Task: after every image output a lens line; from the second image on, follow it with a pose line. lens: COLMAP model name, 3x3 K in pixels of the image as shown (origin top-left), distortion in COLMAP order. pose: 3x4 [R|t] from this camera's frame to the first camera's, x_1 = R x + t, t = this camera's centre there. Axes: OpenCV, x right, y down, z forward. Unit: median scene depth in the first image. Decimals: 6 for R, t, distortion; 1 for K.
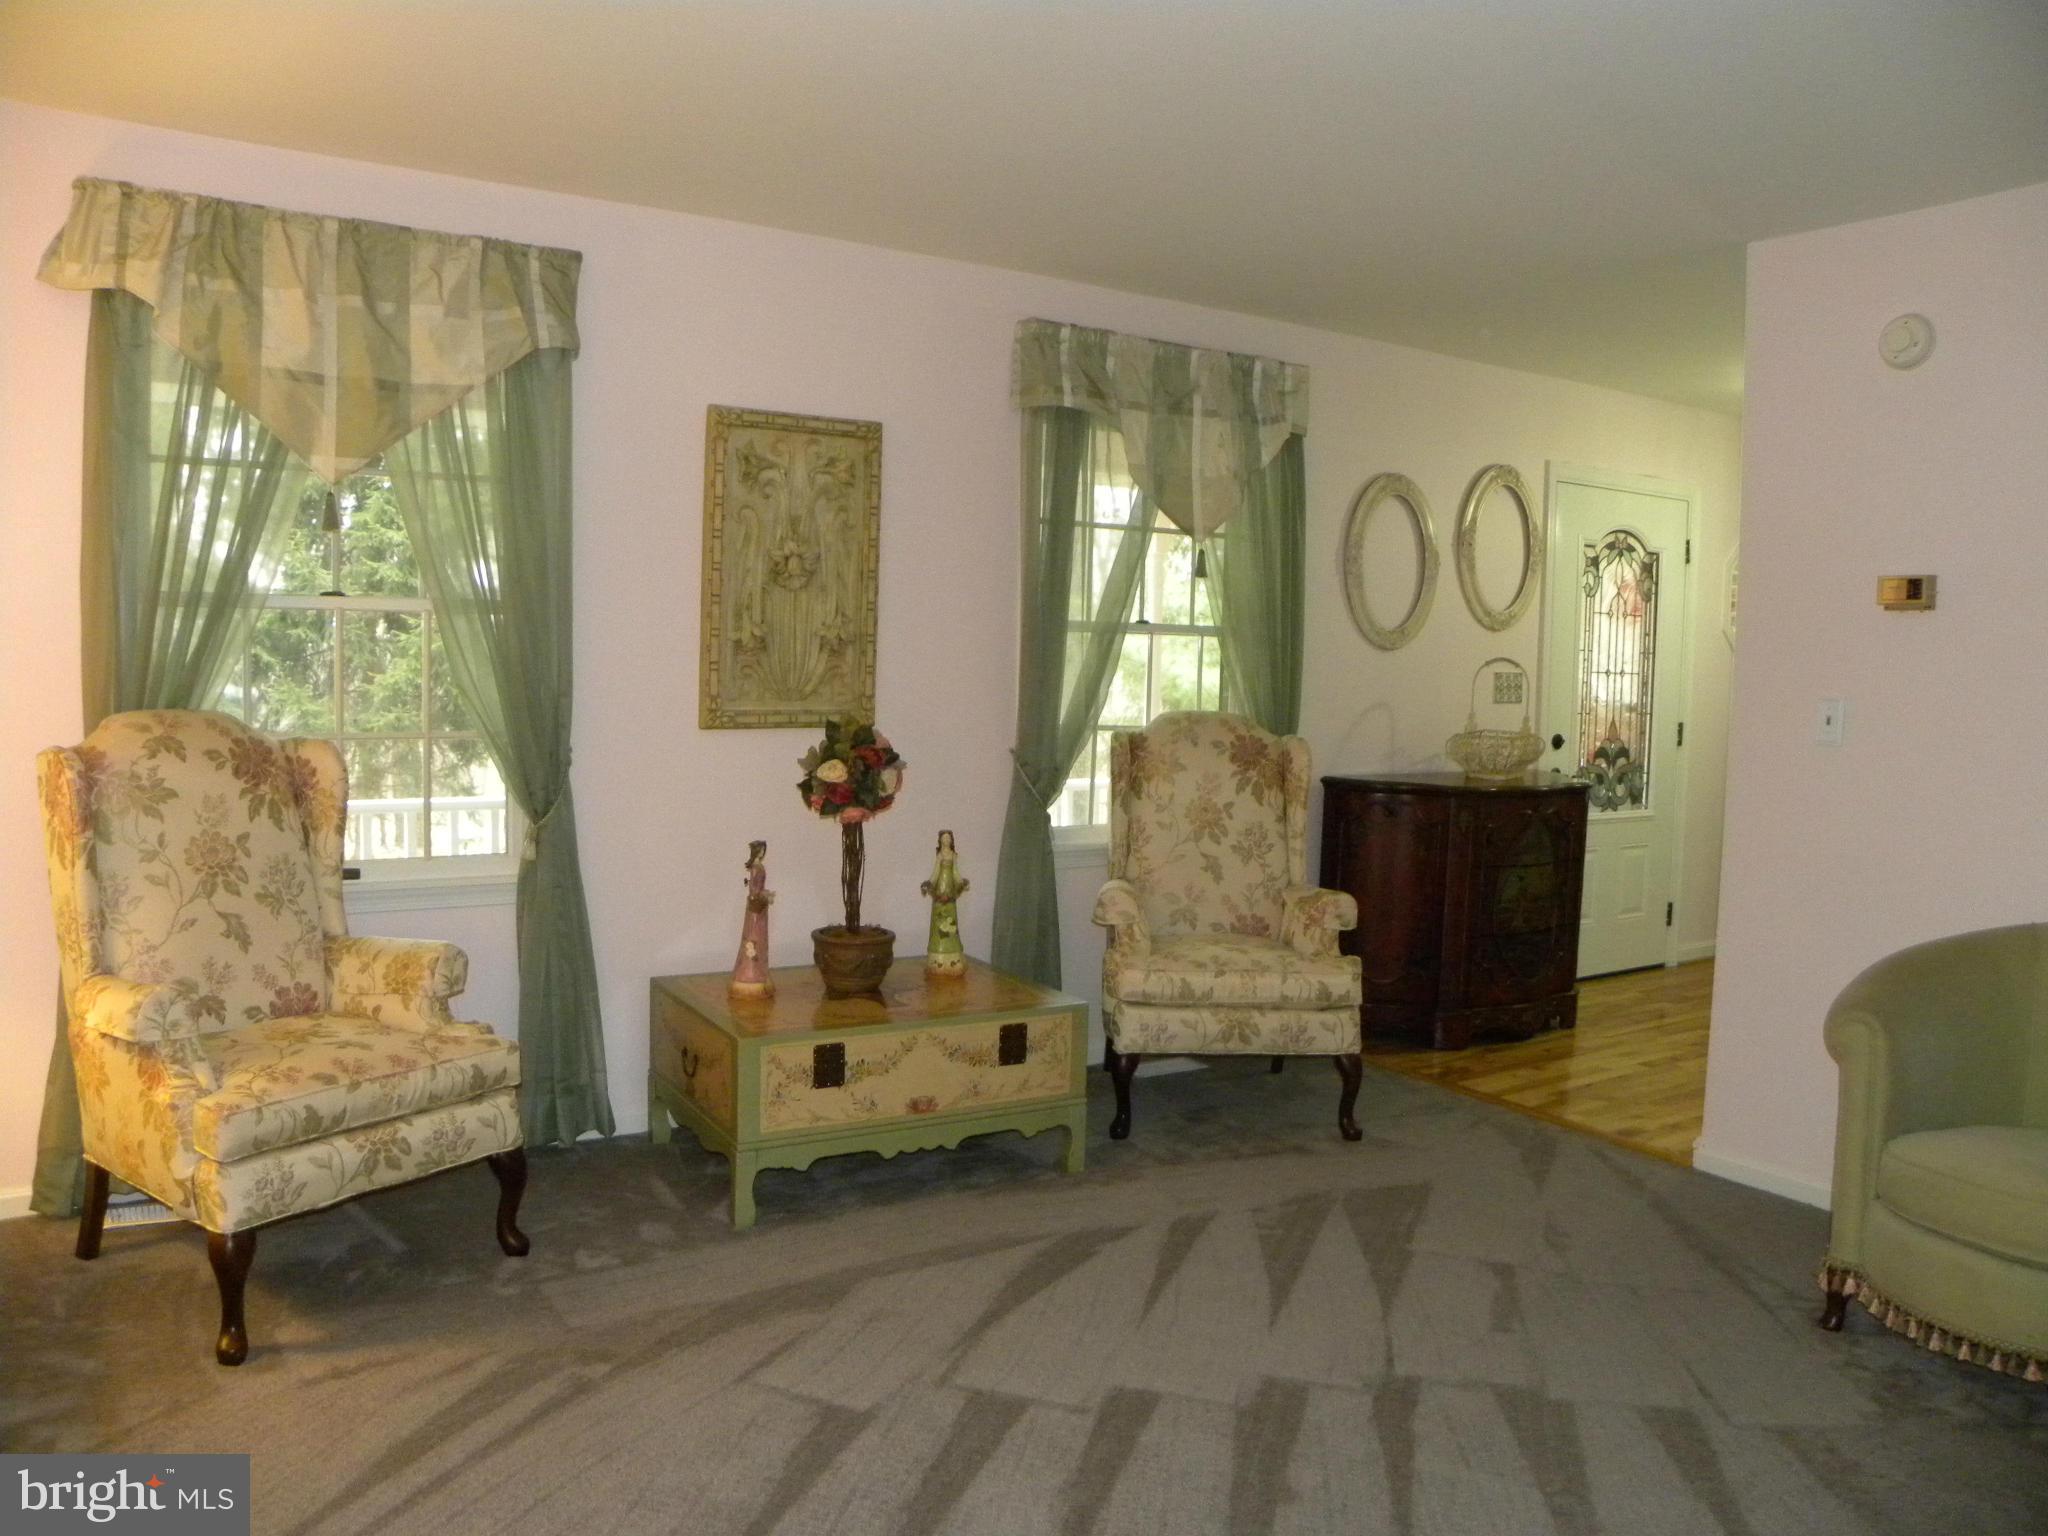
lens RADIAL K [[1588.2, 0, 1024.0], [0, 1588.2, 768.0], [0, 0, 1]] dist [-0.126172, 0.081937]
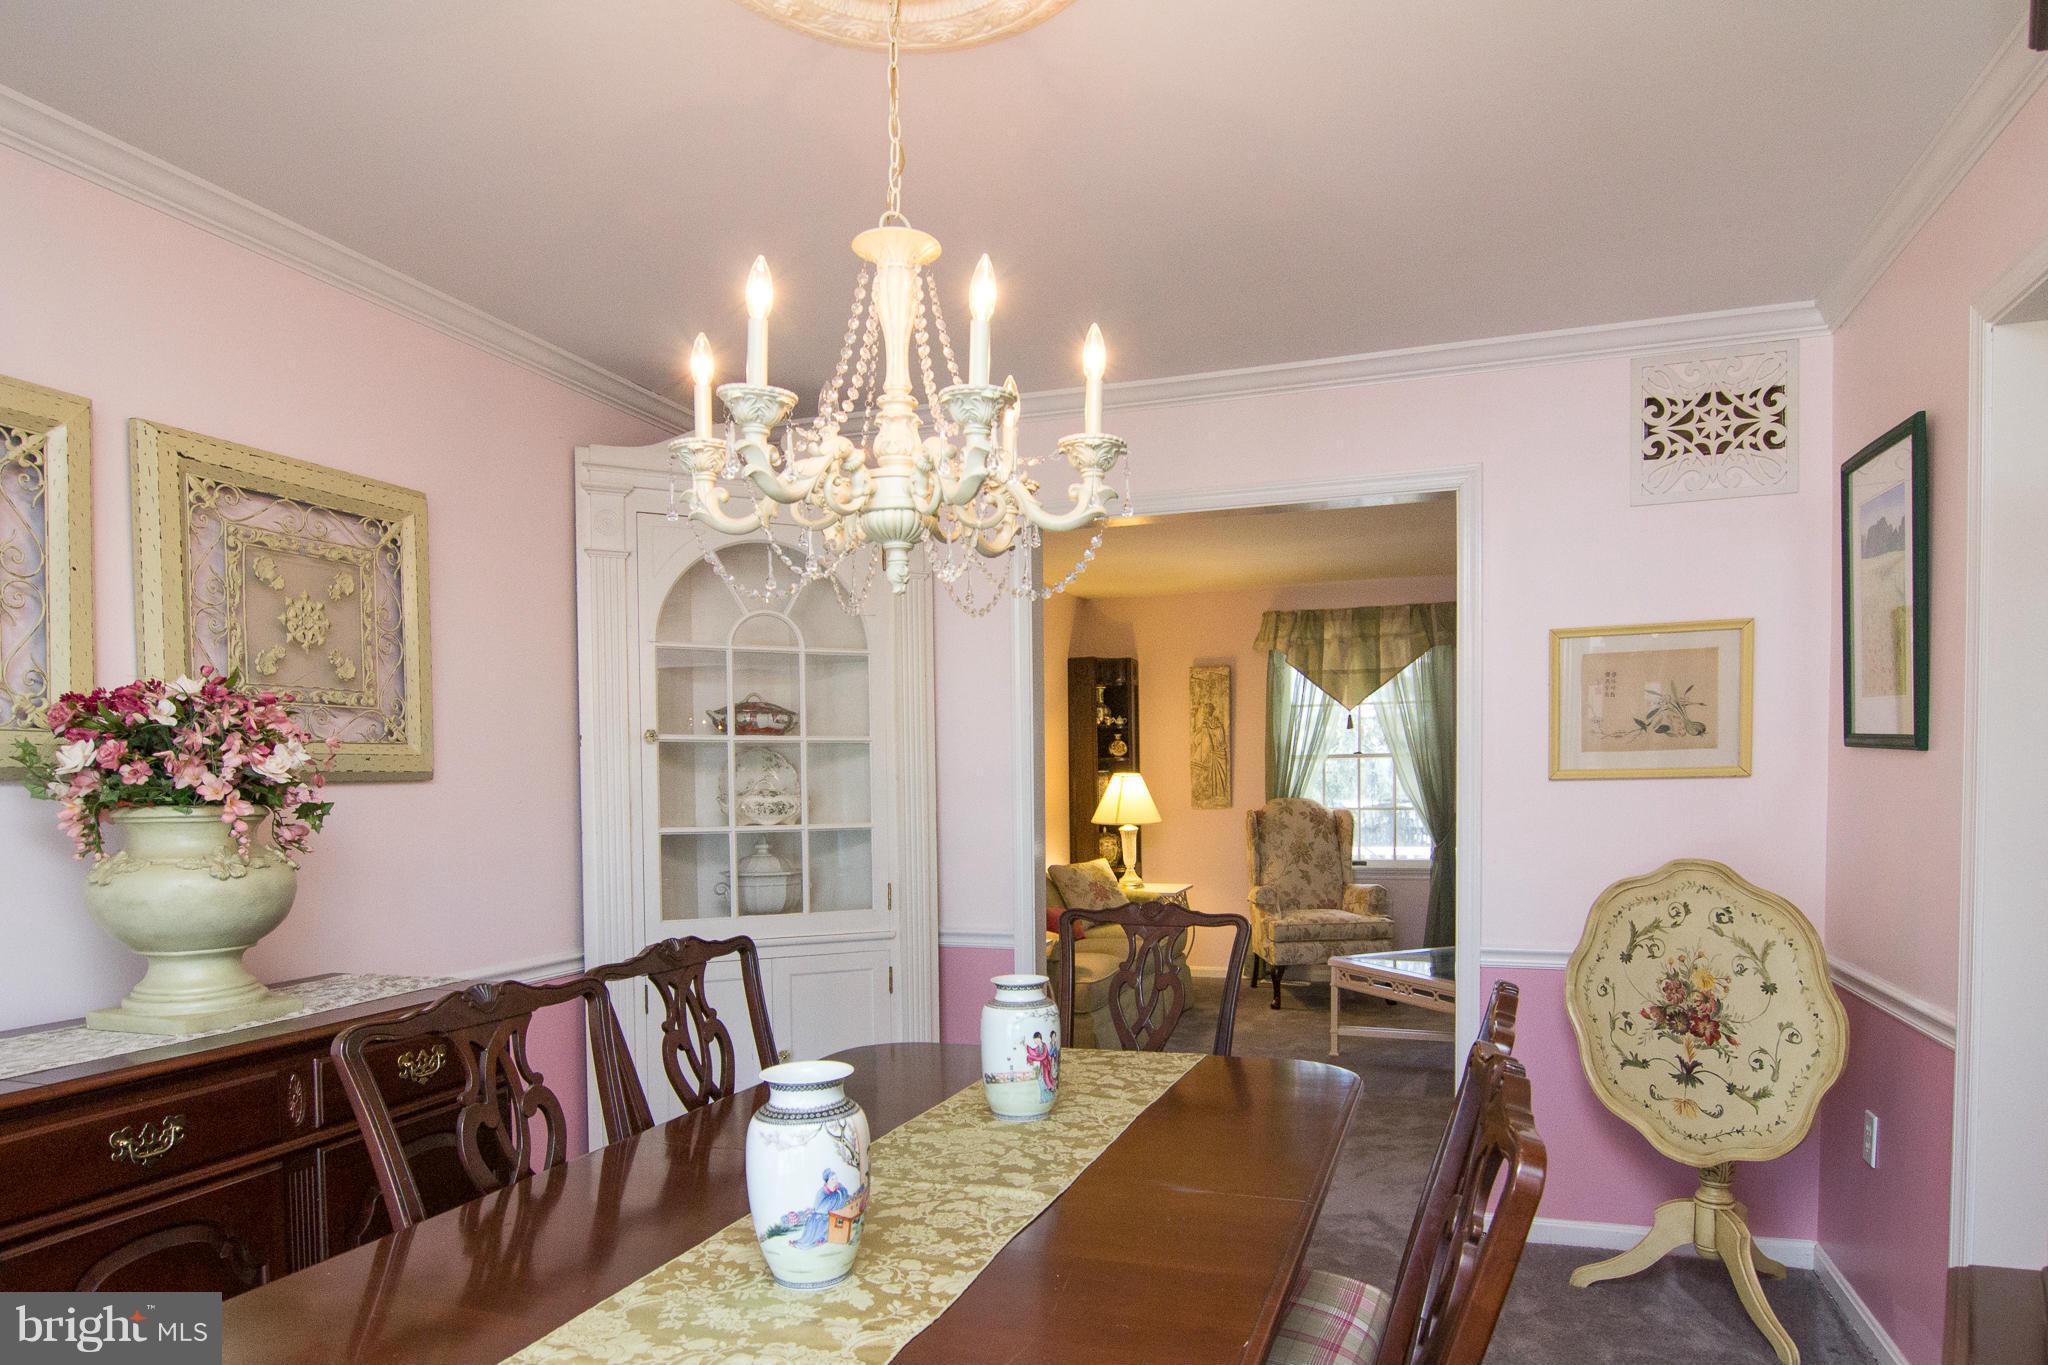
lens RADIAL K [[1216.6, 0, 1025.3], [0, 1216.6, 728.6], [0, 0, 1]] dist [0.000516, -0.001778]
pose [[0.612012, -0.062919, -0.788341, 0.915694], [-0.031958, 0.994048, -0.104146, 0.084875], [0.790202, 0.088932, 0.606359, -0.740796]]
